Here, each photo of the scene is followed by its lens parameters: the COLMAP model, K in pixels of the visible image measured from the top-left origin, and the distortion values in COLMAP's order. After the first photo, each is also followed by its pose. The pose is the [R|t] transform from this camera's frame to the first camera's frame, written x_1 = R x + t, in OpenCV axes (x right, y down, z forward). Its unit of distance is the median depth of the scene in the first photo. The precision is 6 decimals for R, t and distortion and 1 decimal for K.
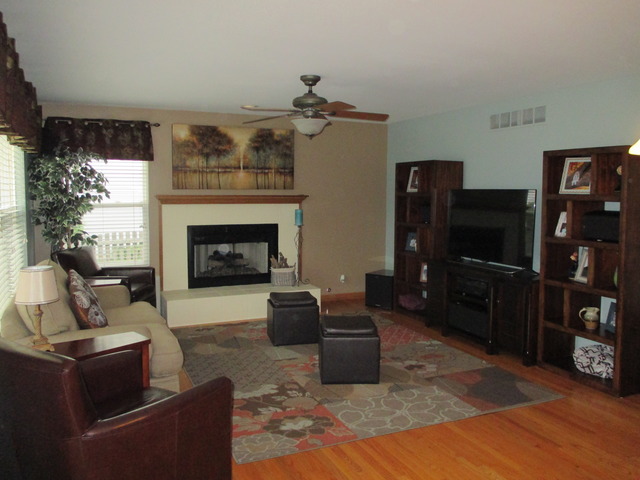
lens RADIAL K [[550.9, 0, 320.0], [0, 550.9, 240.0], [0, 0, 1]] dist [-0.007916, 0.000107]
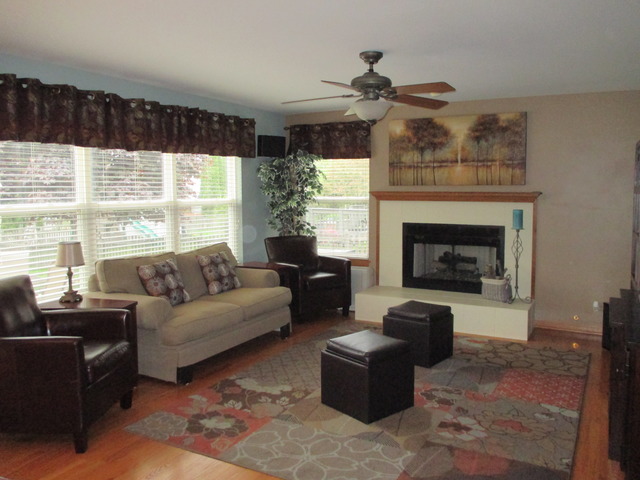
lens RADIAL K [[543.6, 0, 320.0], [0, 543.6, 240.0], [0, 0, 1]] dist [-0.004793, 0.000040]
pose [[0.605543, 0.072005, -0.792548, 0.444998], [-0.069933, 0.996860, 0.037136, -0.021323], [0.792734, 0.032938, 0.608677, 0.299047]]
